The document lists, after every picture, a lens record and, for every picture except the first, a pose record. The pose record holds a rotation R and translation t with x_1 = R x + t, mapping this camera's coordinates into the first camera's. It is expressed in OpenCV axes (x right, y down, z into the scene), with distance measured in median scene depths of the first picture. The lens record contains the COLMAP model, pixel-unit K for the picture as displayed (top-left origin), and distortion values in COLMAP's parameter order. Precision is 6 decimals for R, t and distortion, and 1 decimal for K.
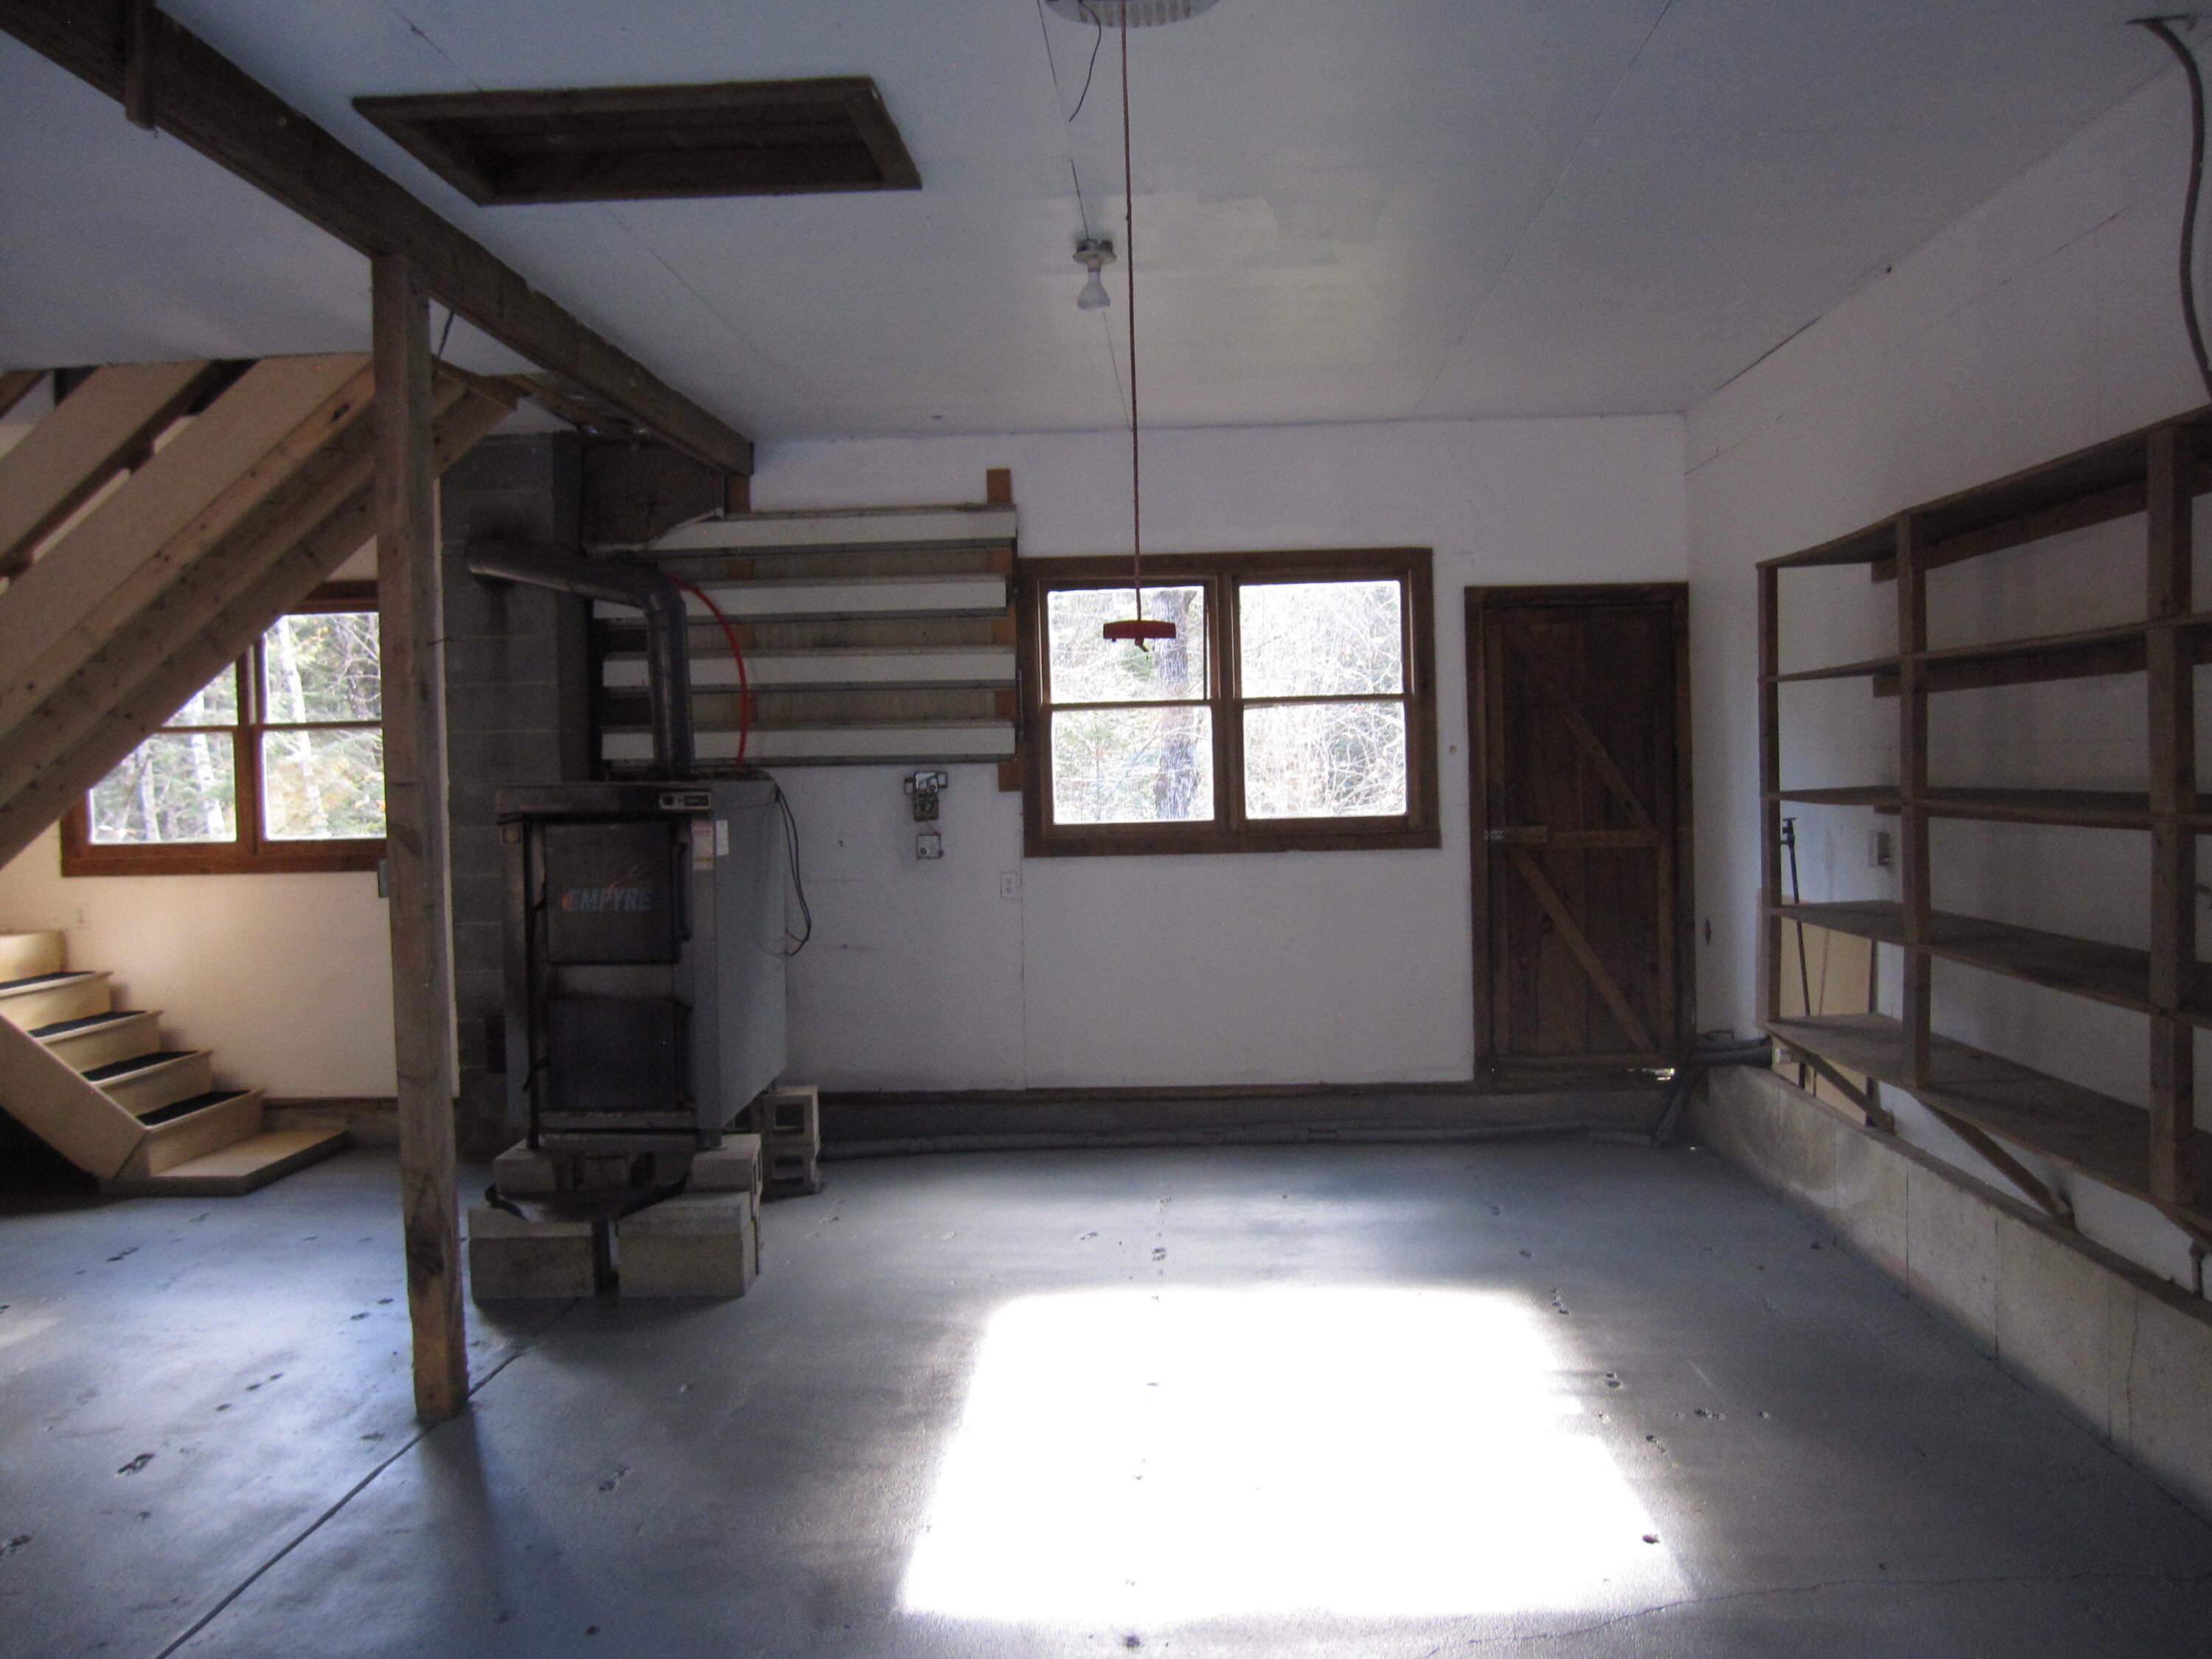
lens RADIAL K [[1816.9, 0, 1106.0], [0, 1816.9, 829.5], [0, 0, 1]] dist [-0.059287, 0.016372]
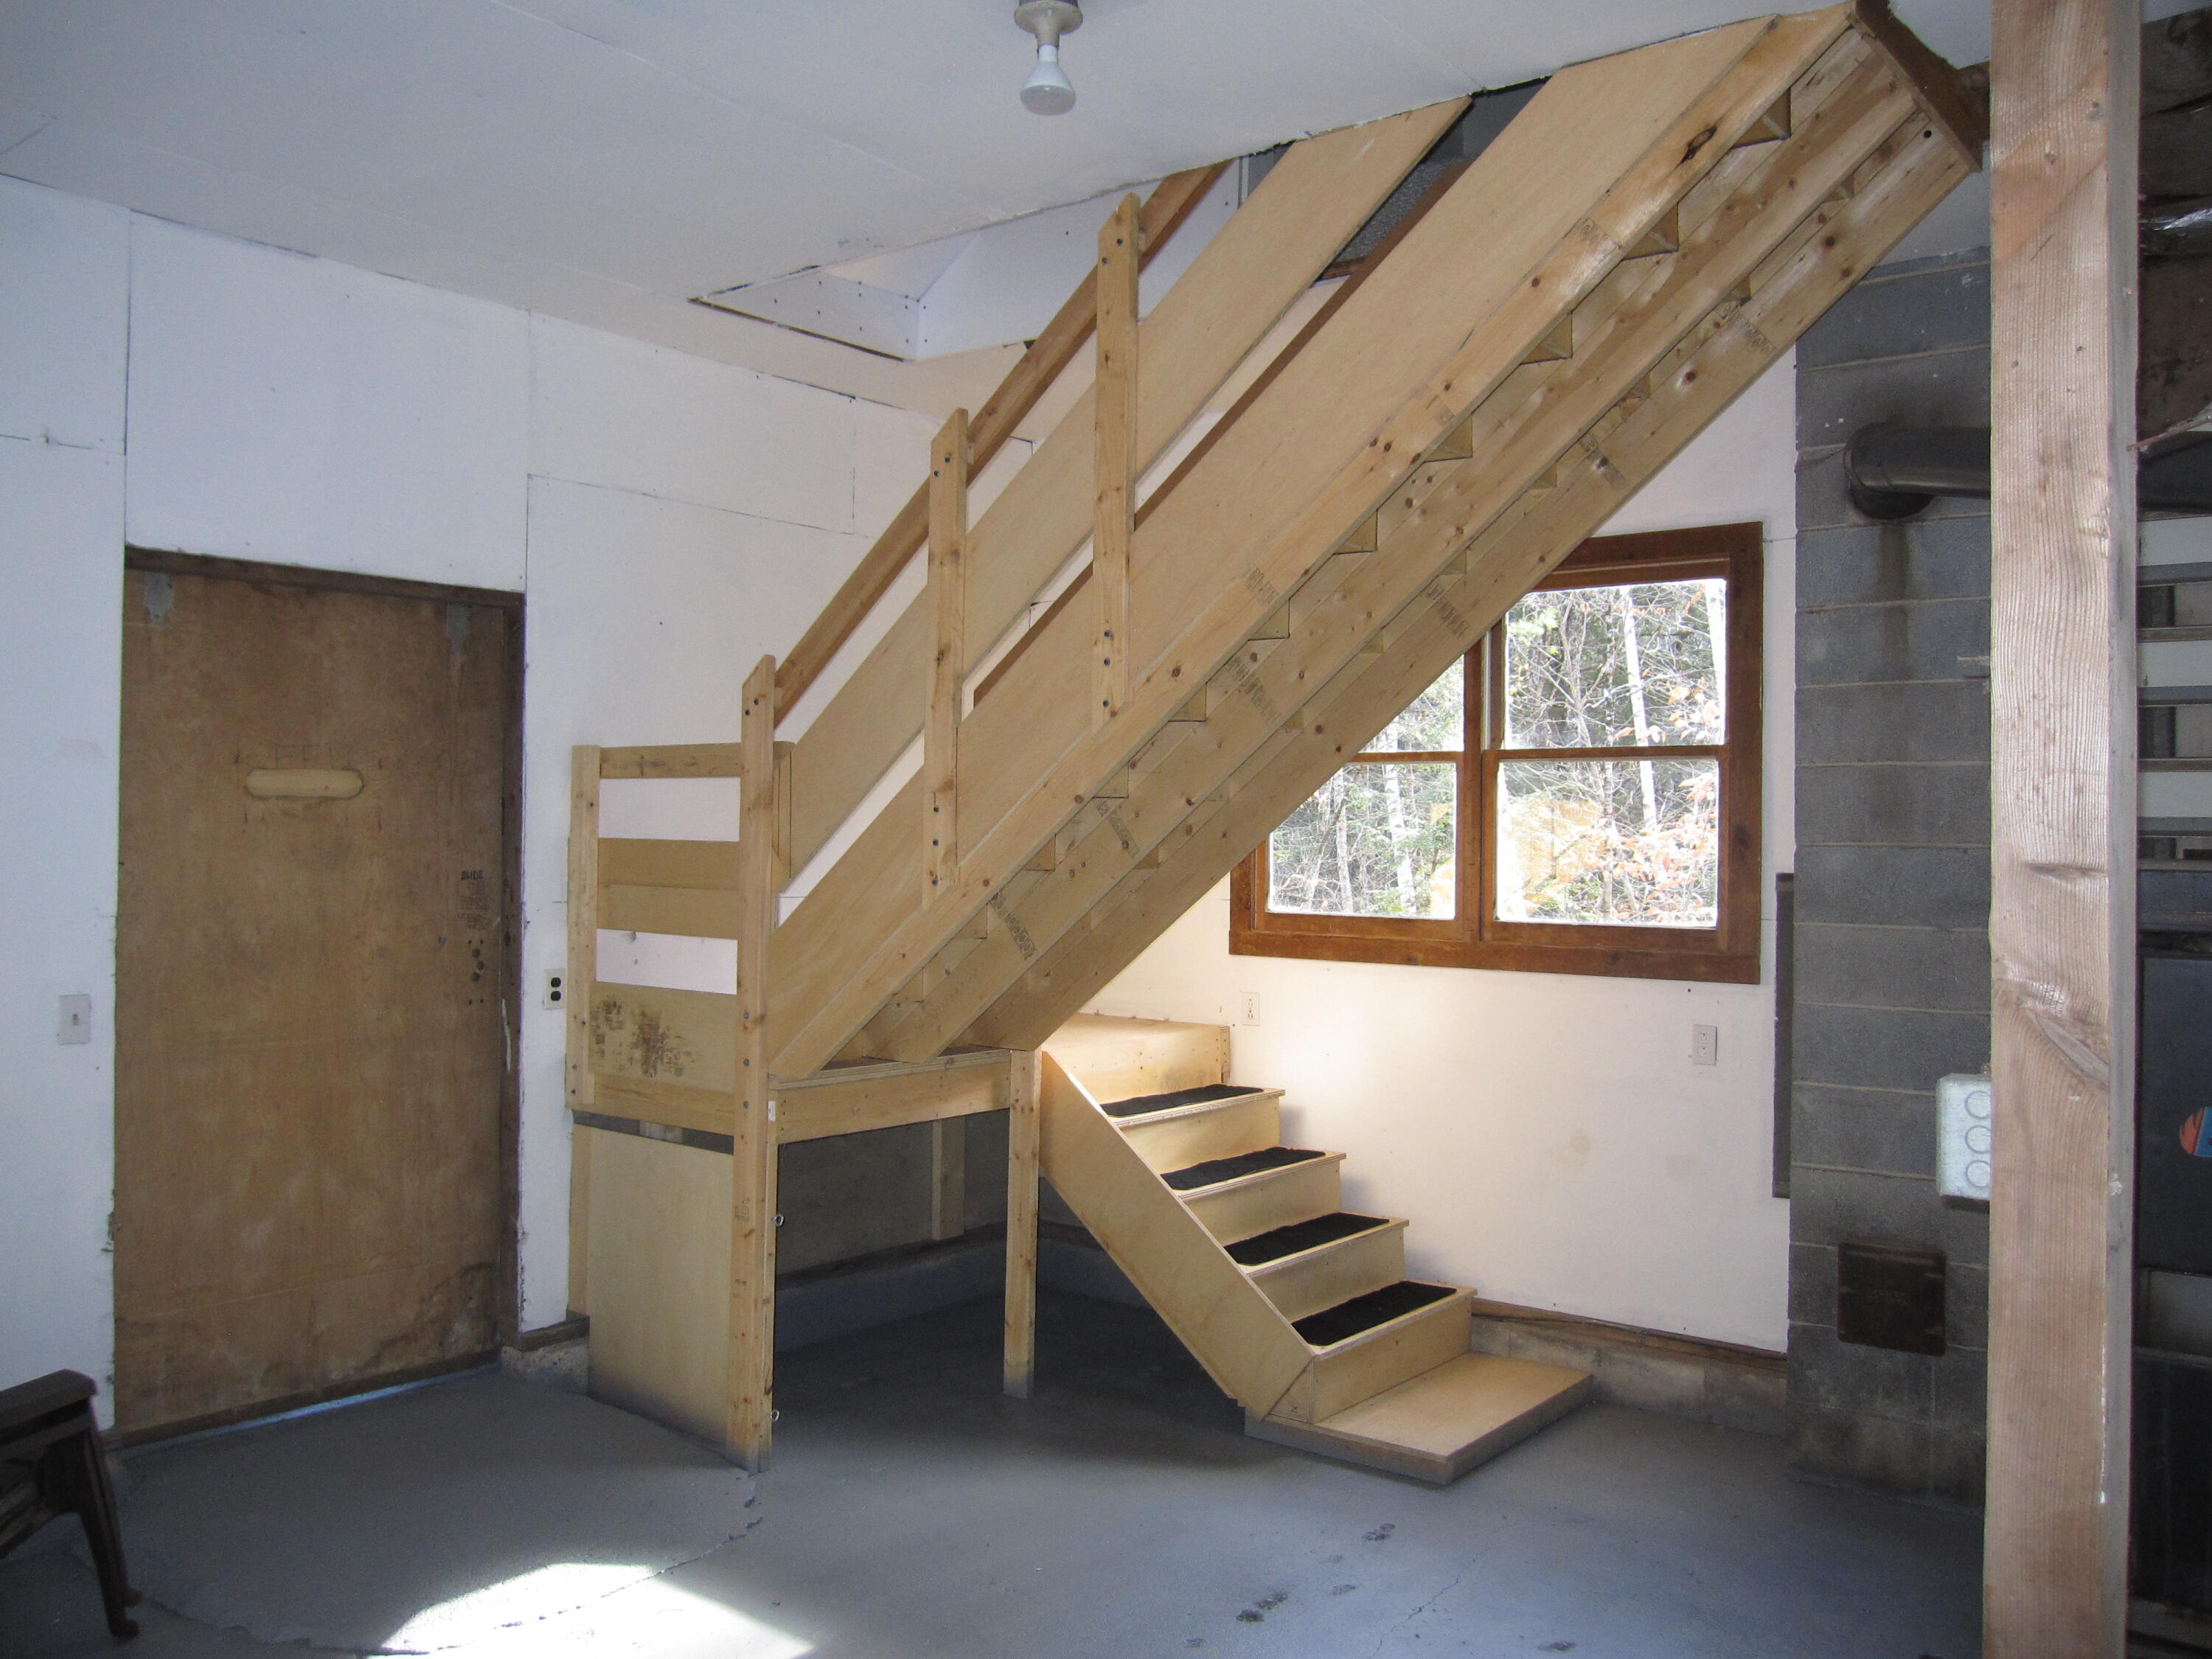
lens RADIAL K [[1816.9, 0, 1106.0], [0, 1816.9, 829.5], [0, 0, 1]] dist [-0.059287, 0.016372]
pose [[0.812905, 0.029717, -0.581638, -0.194551], [-0.048247, 0.998701, -0.016404, -0.010331], [0.580394, 0.041397, 0.813283, 0.362957]]
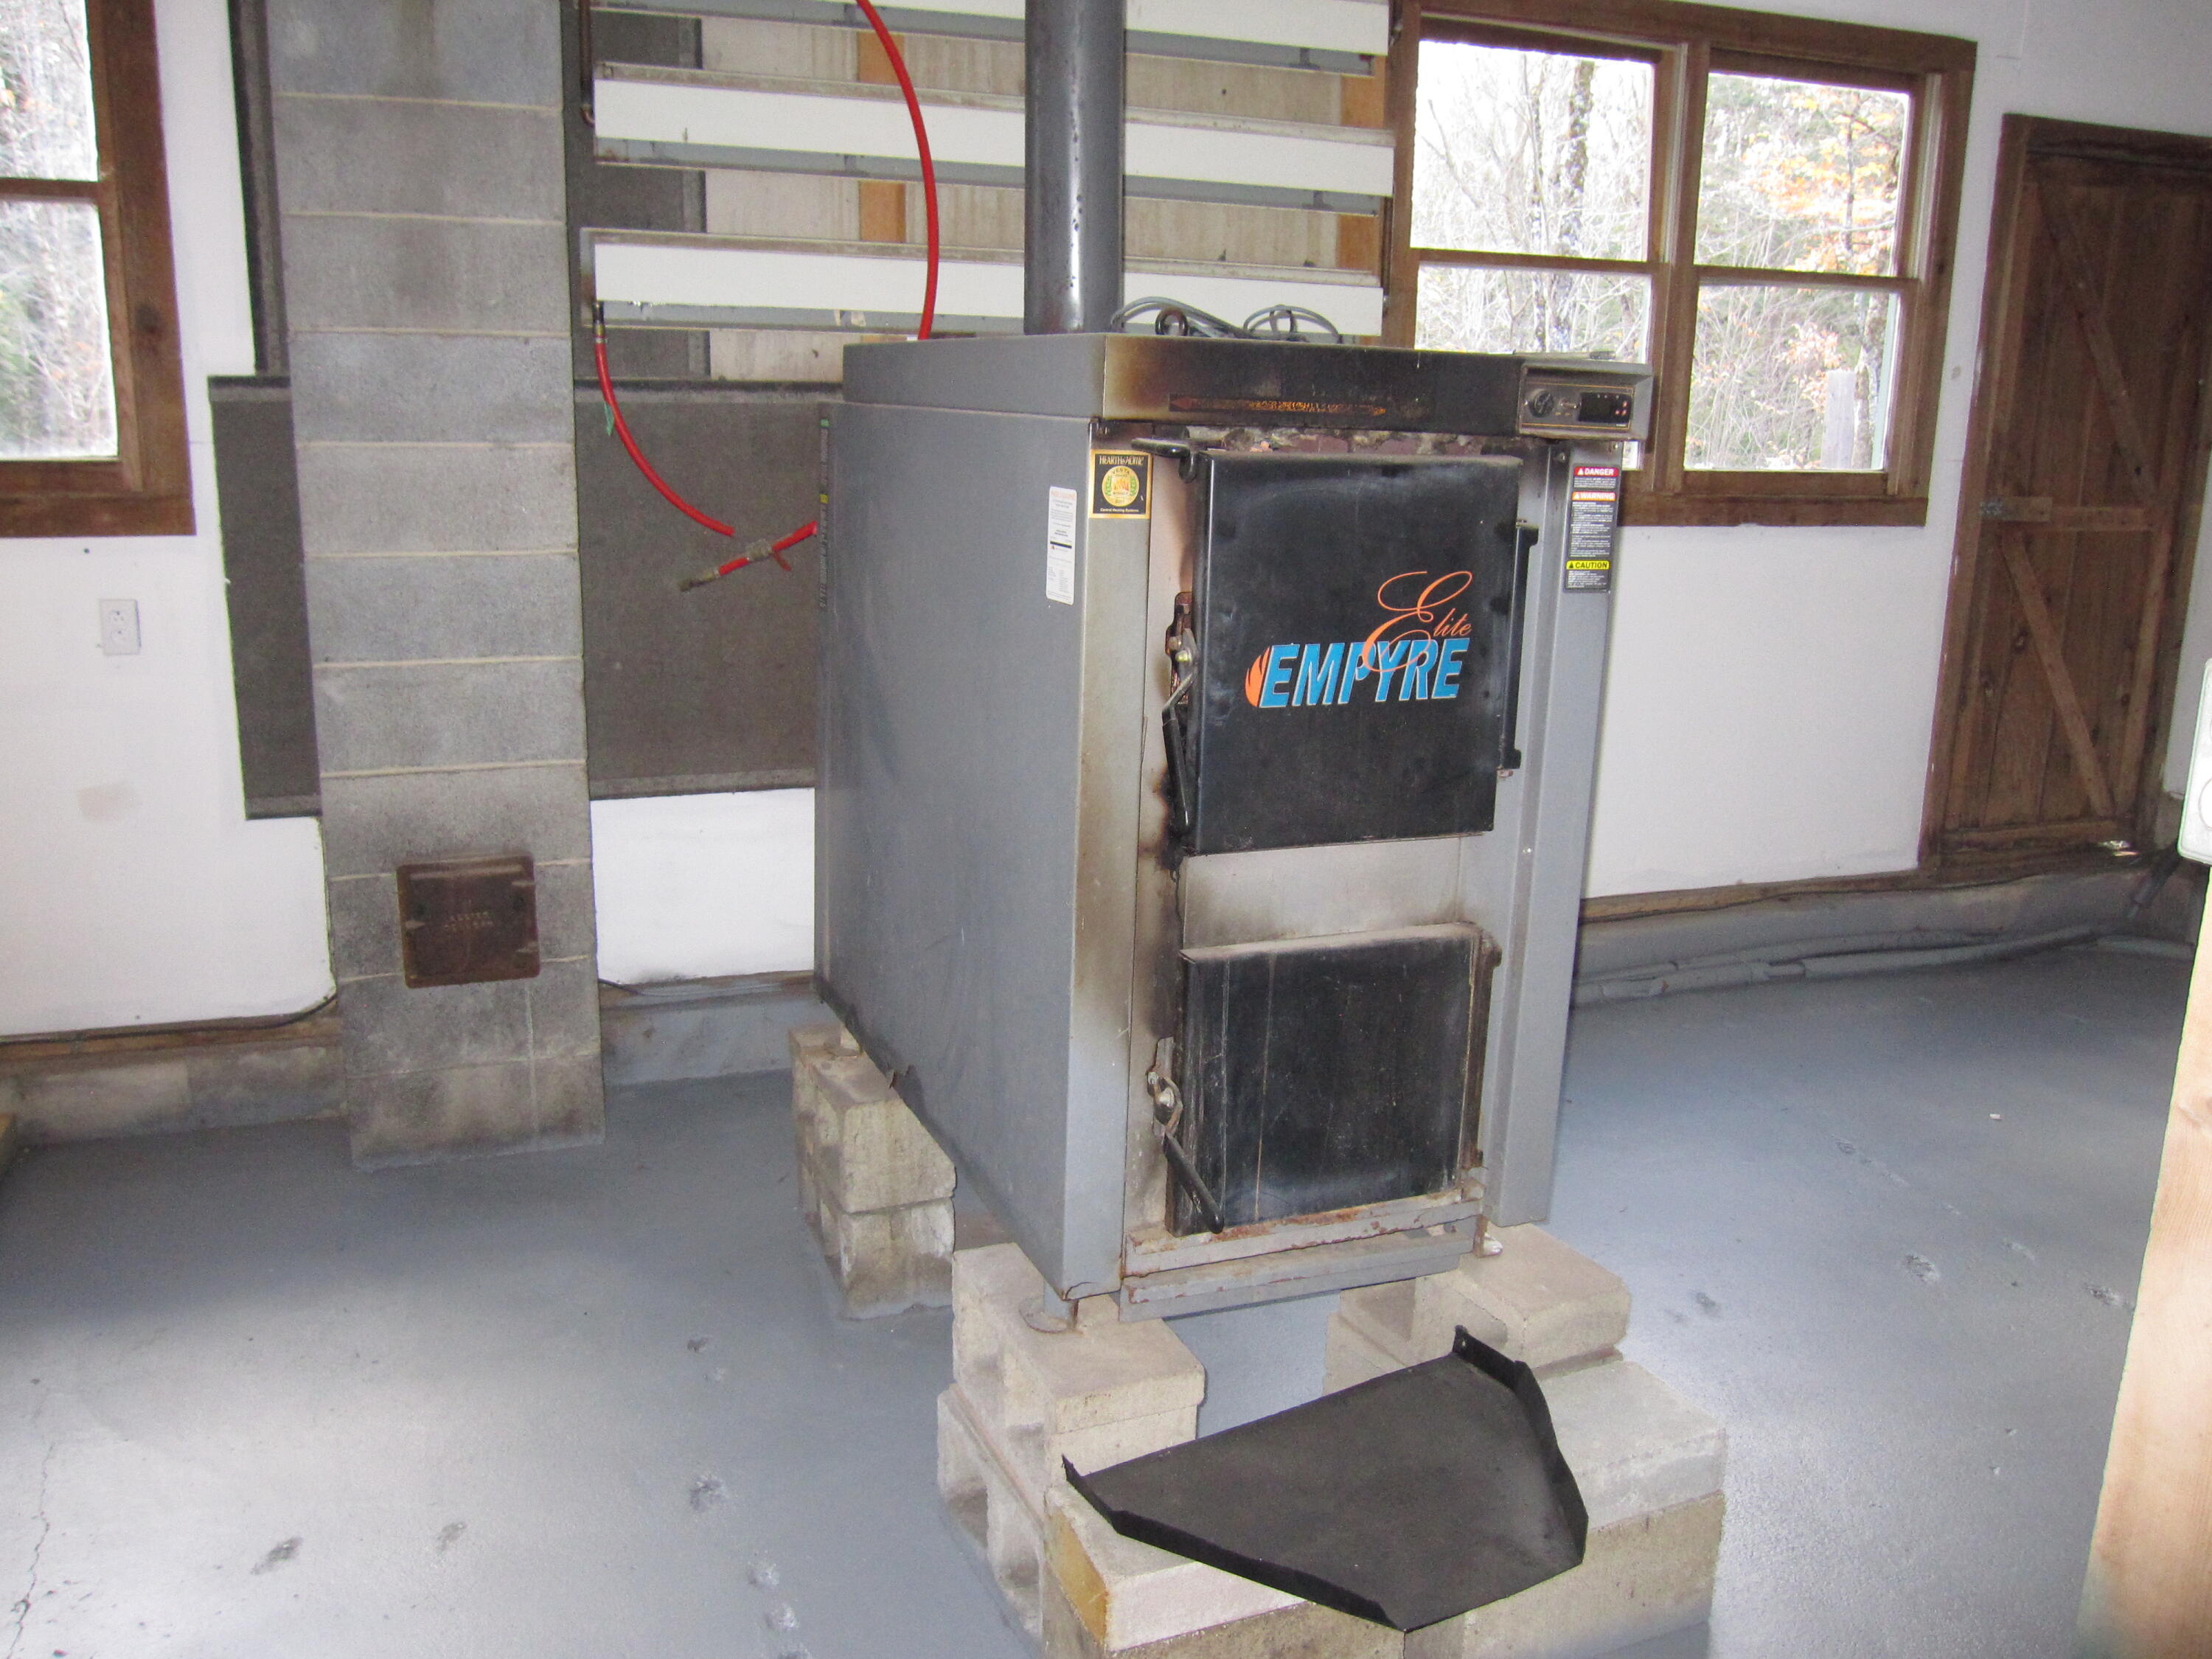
lens RADIAL K [[1816.9, 0, 1106.0], [0, 1816.9, 829.5], [0, 0, 1]] dist [-0.059287, 0.016372]
pose [[0.922126, -0.047485, 0.383964, -0.342139], [-0.031347, 0.980007, 0.196479, -0.000208], [-0.385617, -0.193214, 0.902202, 0.507229]]
